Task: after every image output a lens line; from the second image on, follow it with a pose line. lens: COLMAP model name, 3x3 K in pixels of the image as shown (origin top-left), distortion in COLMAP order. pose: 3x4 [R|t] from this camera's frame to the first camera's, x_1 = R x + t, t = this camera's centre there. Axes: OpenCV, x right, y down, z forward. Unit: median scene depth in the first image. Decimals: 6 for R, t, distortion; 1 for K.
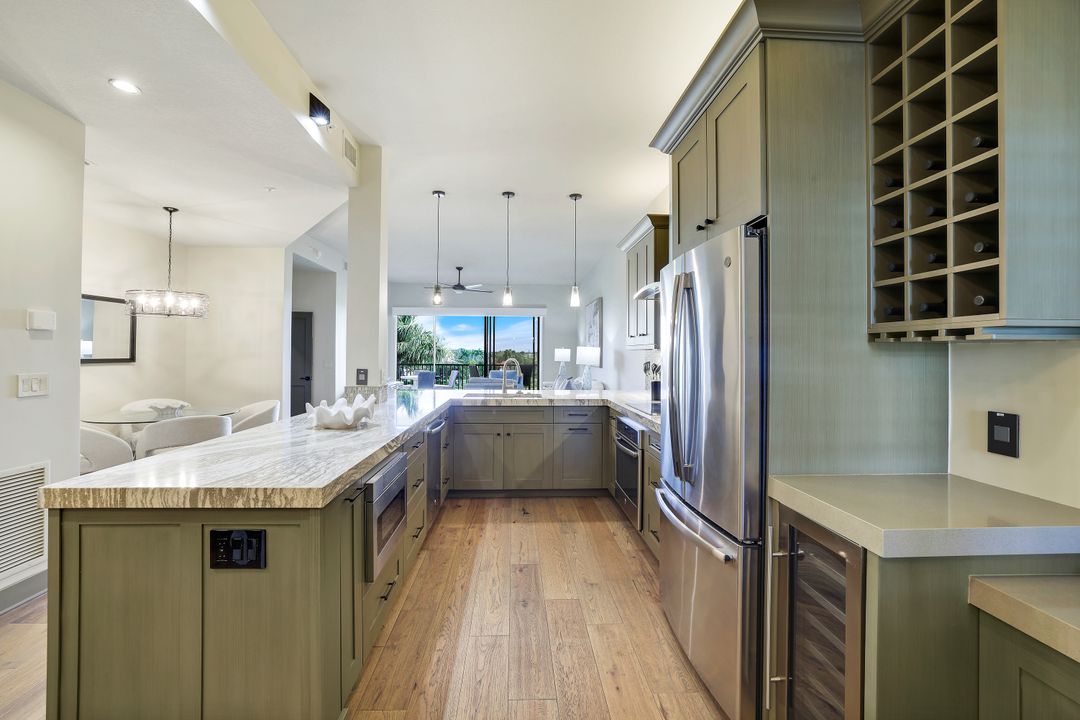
lens RADIAL K [[476.7, 0, 539.0], [0, 476.7, 353.4], [0, 0, 1]] dist [-0.009421, 0.000180]
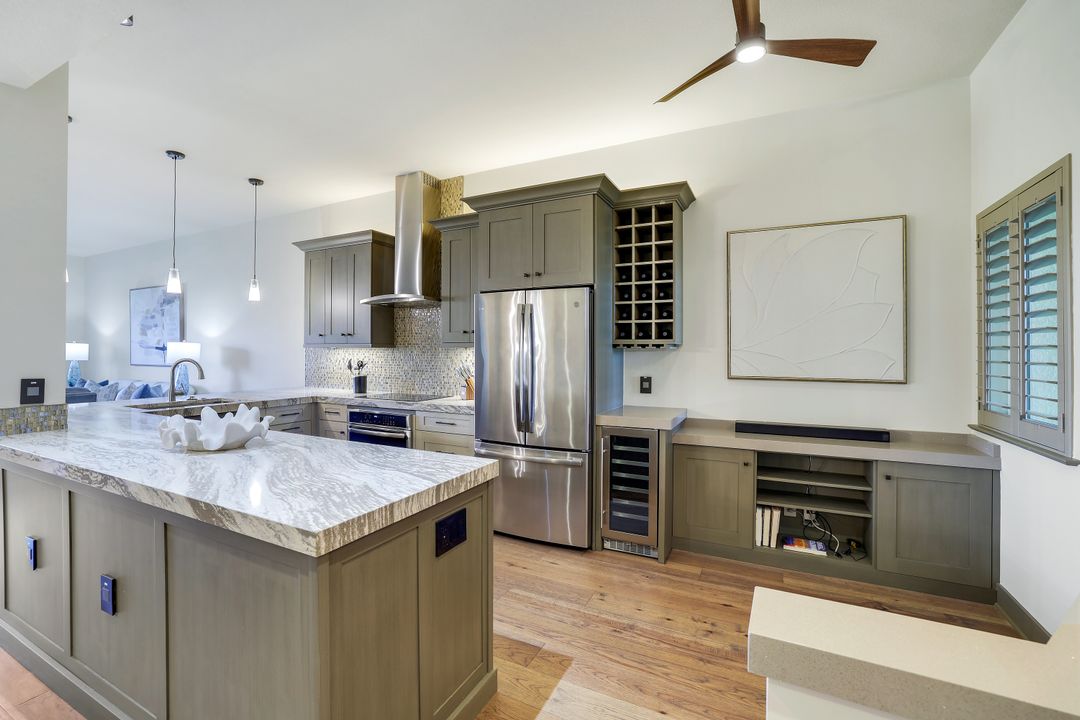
lens RADIAL K [[462.2, 0, 536.8], [0, 462.2, 350.6], [0, 0, 1]] dist [-0.000027, 0.000089]
pose [[0.496194, -0.003087, 0.868206, -1.510138], [-0.002274, 0.999986, 0.004855, -0.025457], [-0.868209, -0.004383, 0.496180, 0.283814]]
